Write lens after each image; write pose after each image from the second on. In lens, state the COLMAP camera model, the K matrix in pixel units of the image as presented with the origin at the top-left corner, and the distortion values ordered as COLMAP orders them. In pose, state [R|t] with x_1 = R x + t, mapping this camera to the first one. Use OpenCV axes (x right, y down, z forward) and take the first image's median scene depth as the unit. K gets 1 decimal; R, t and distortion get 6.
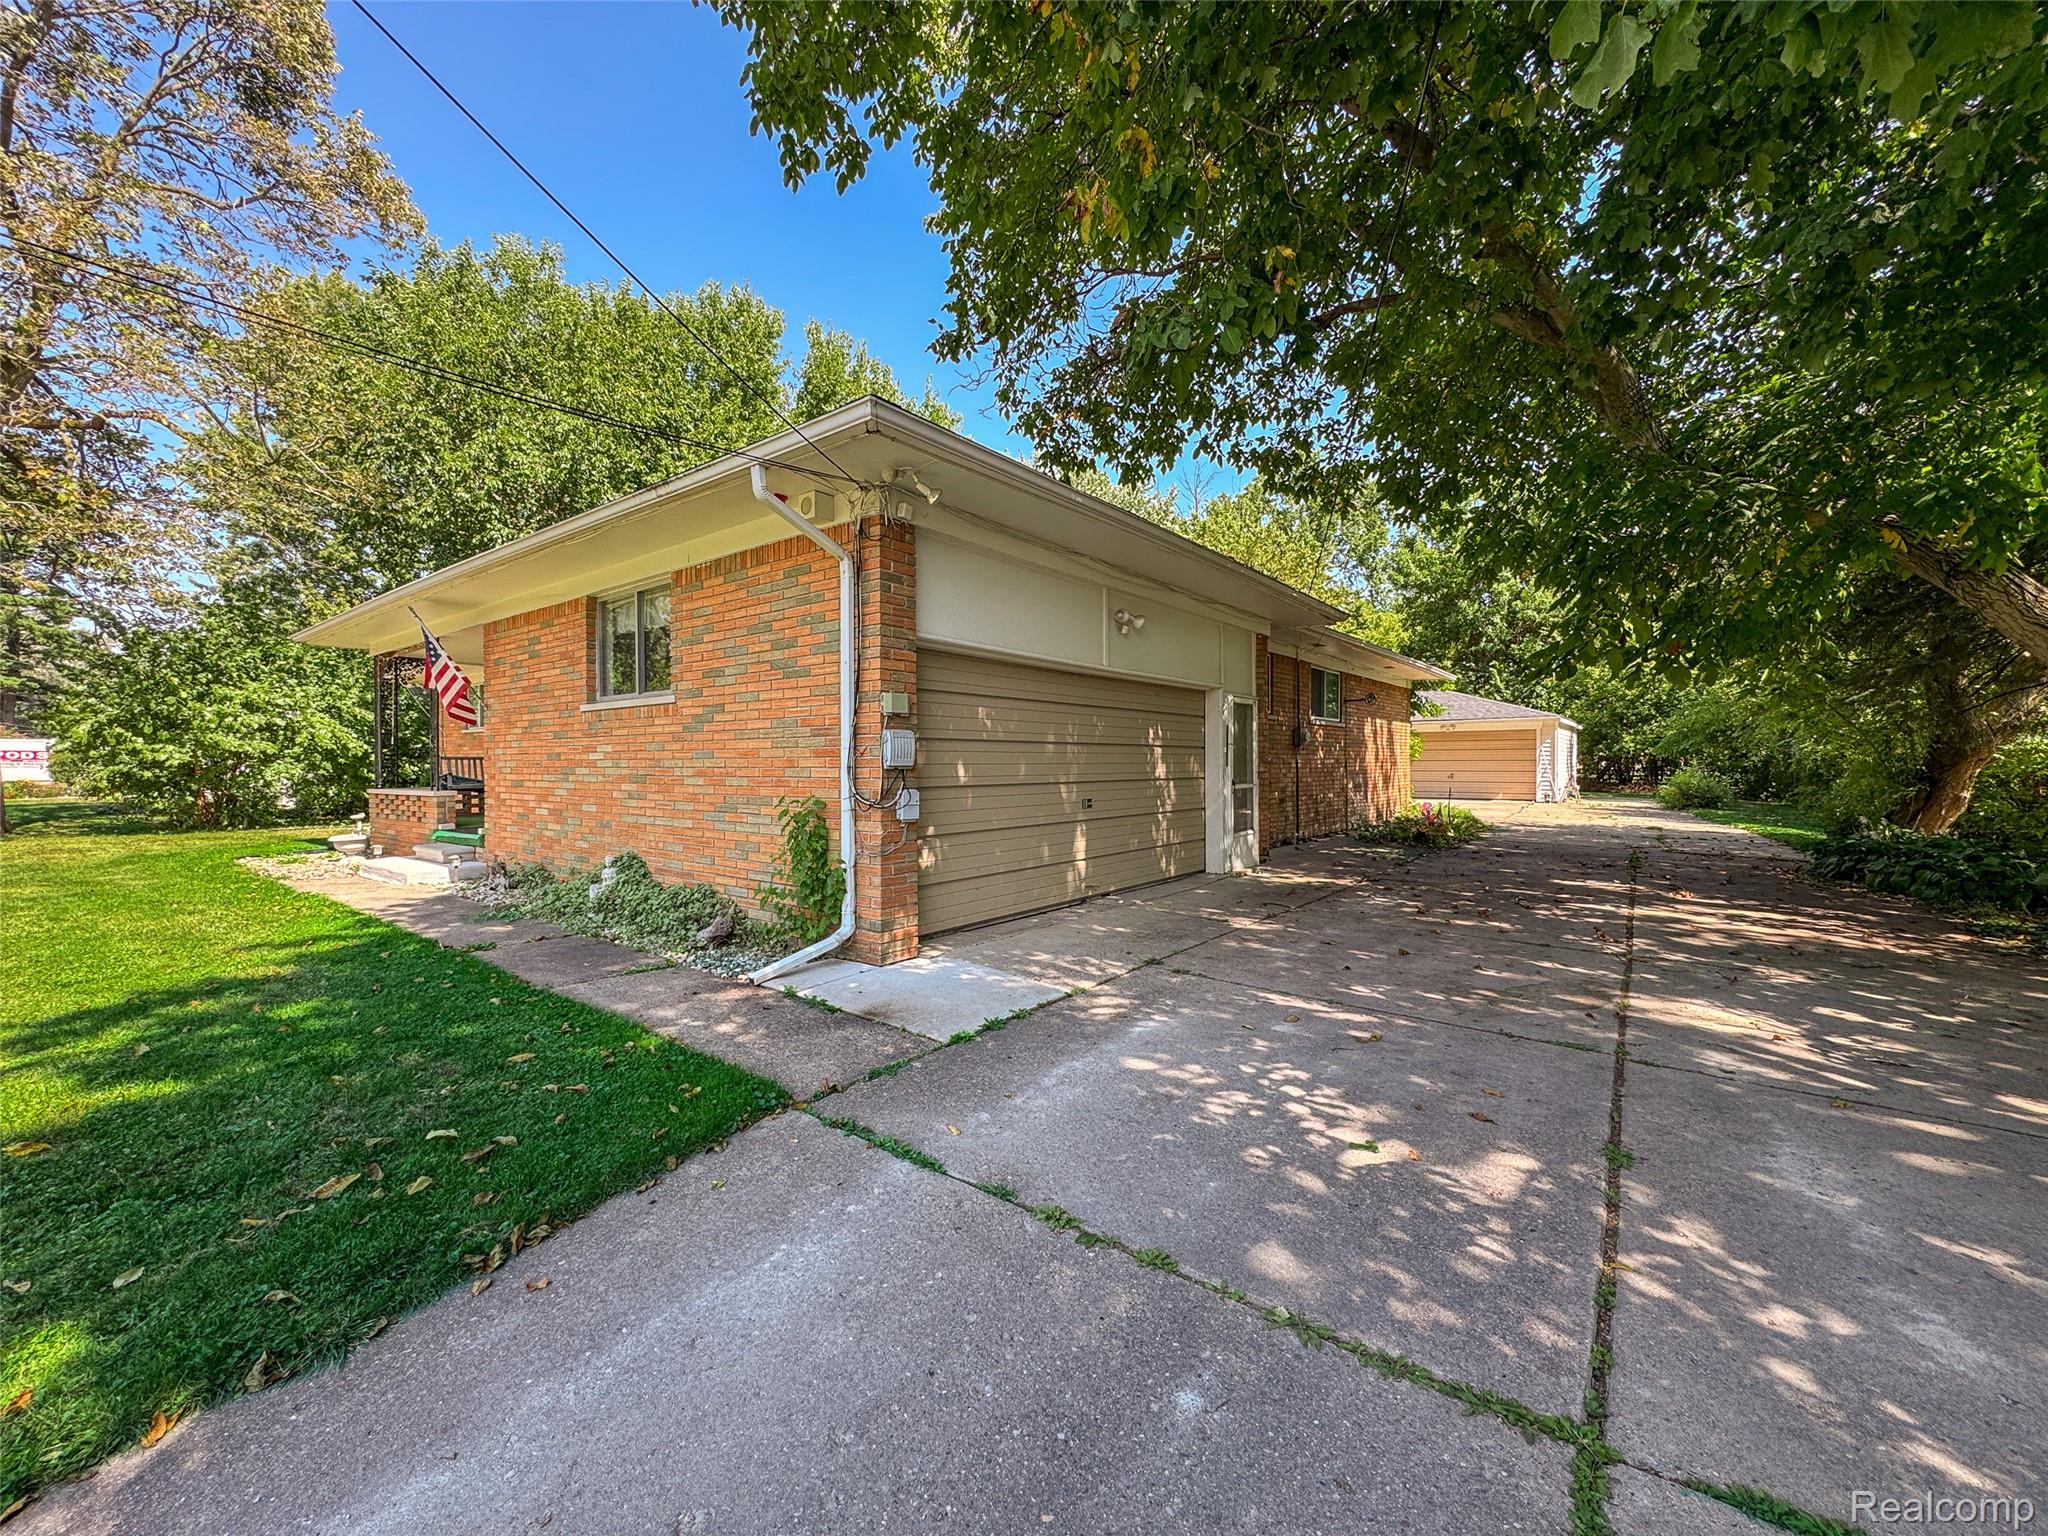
lens RADIAL K [[818.2, 0, 1024.0], [0, 818.2, 768.0], [0, 0, 1]] dist [-0.003853, -0.000411]
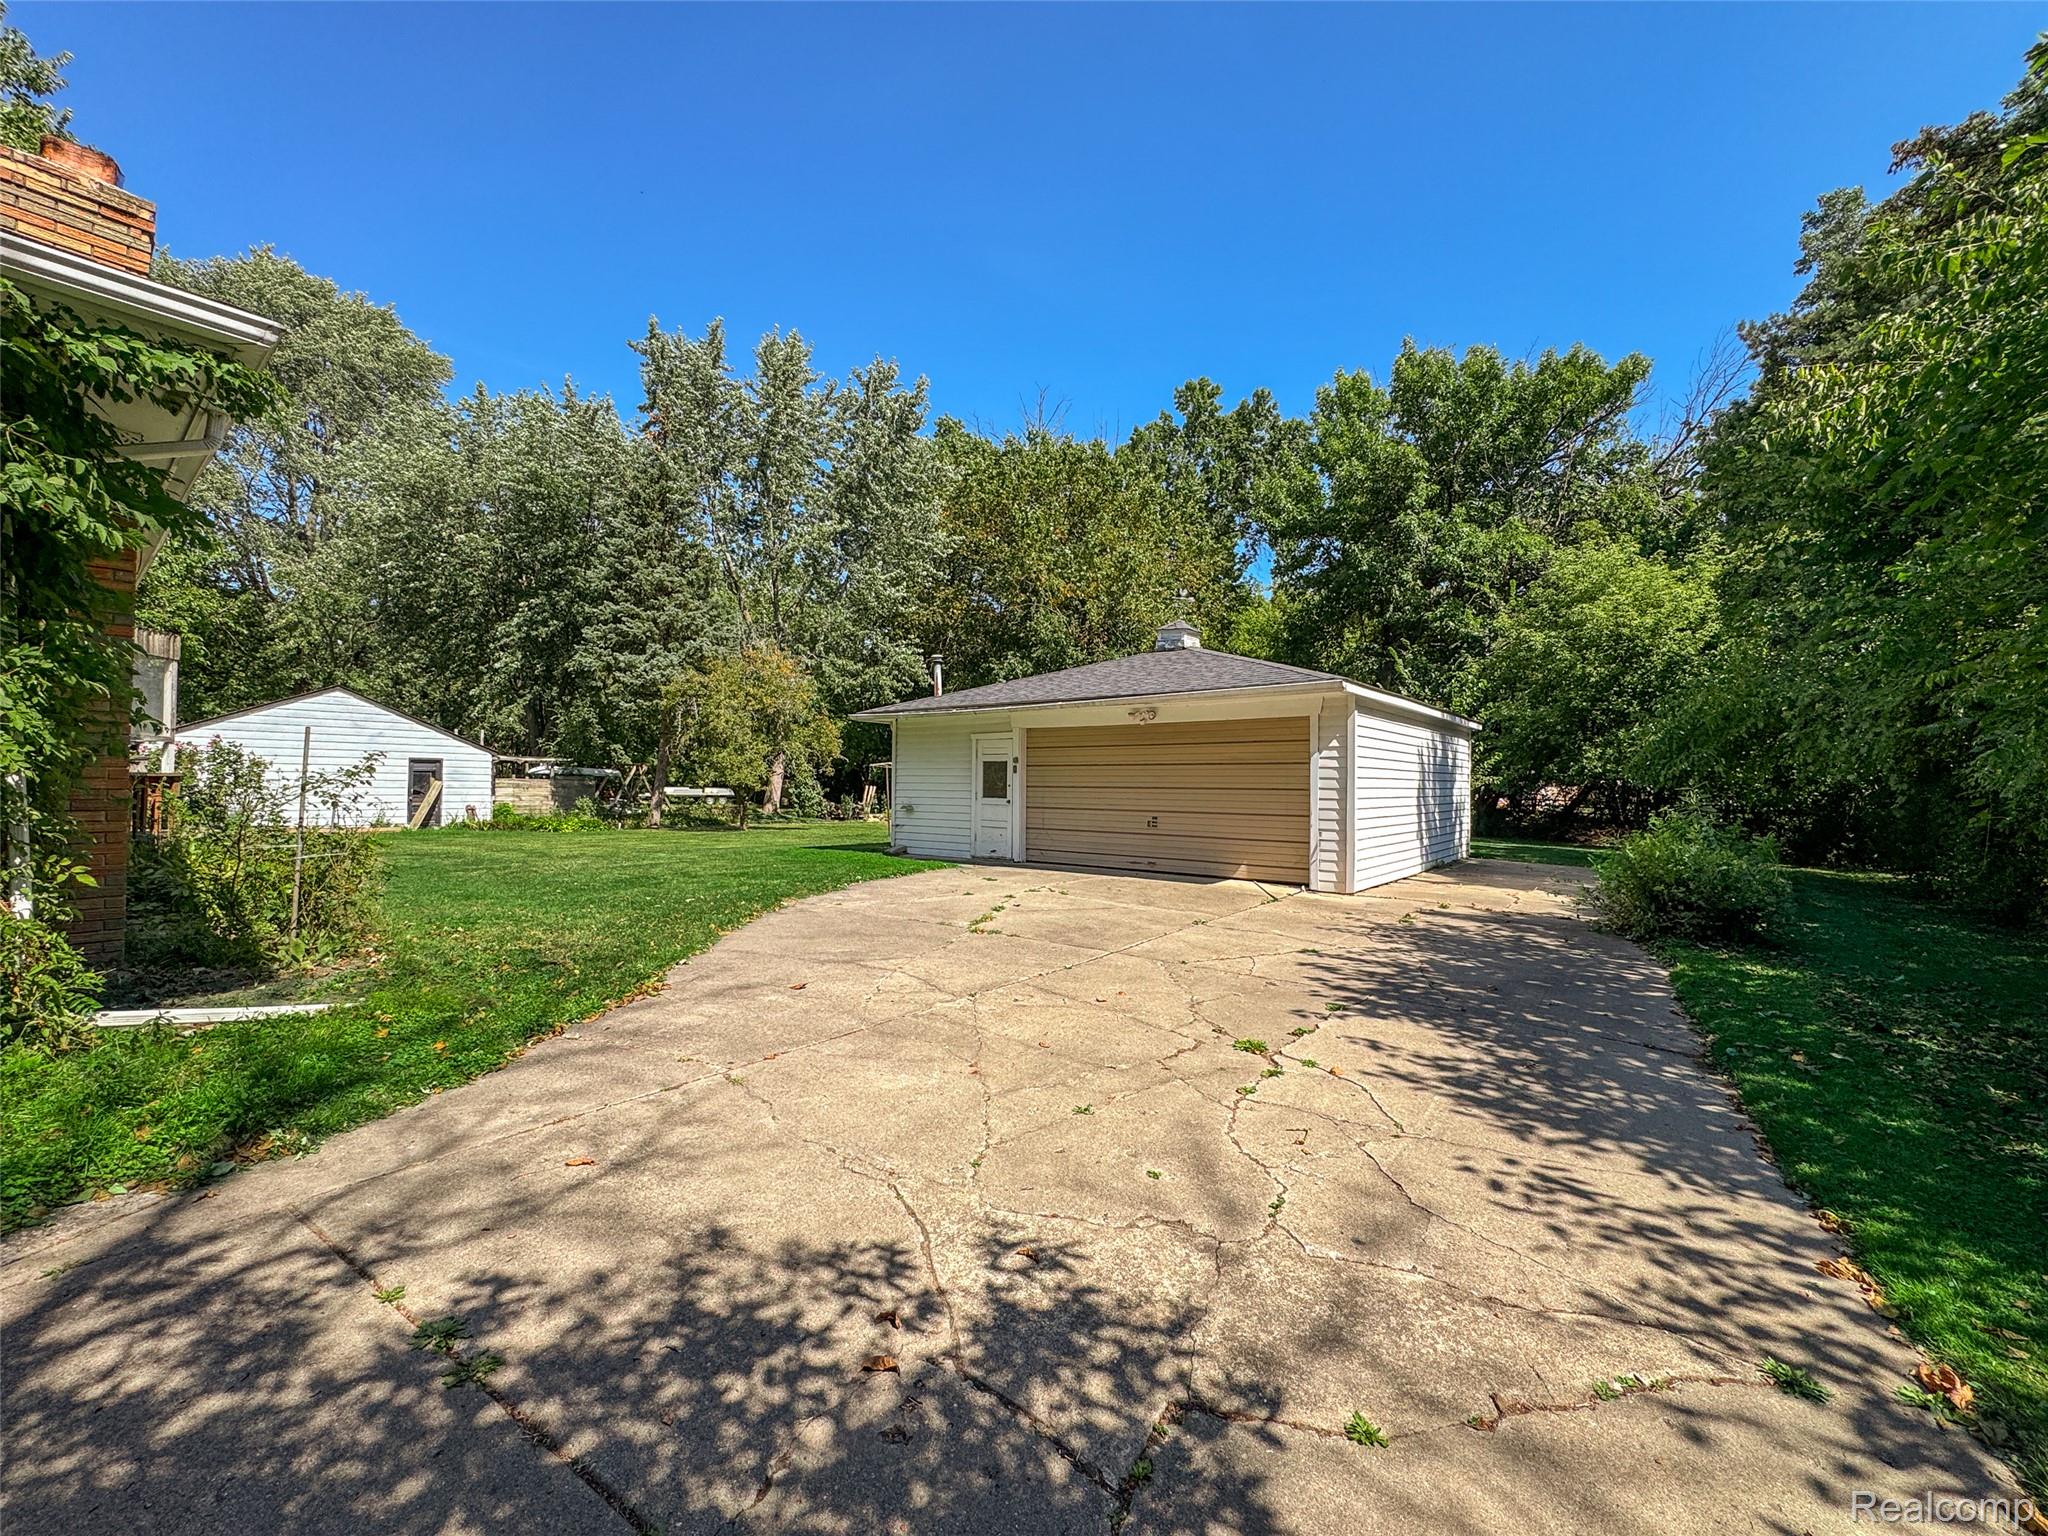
lens RADIAL K [[818.2, 0, 1024.0], [0, 818.2, 768.0], [0, 0, 1]] dist [-0.003853, -0.000411]
pose [[0.999685, 0.007165, -0.024059, 0.364387], [-0.007794, 0.999627, -0.026180, -0.007039], [0.023862, 0.026360, 0.999368, 0.425828]]
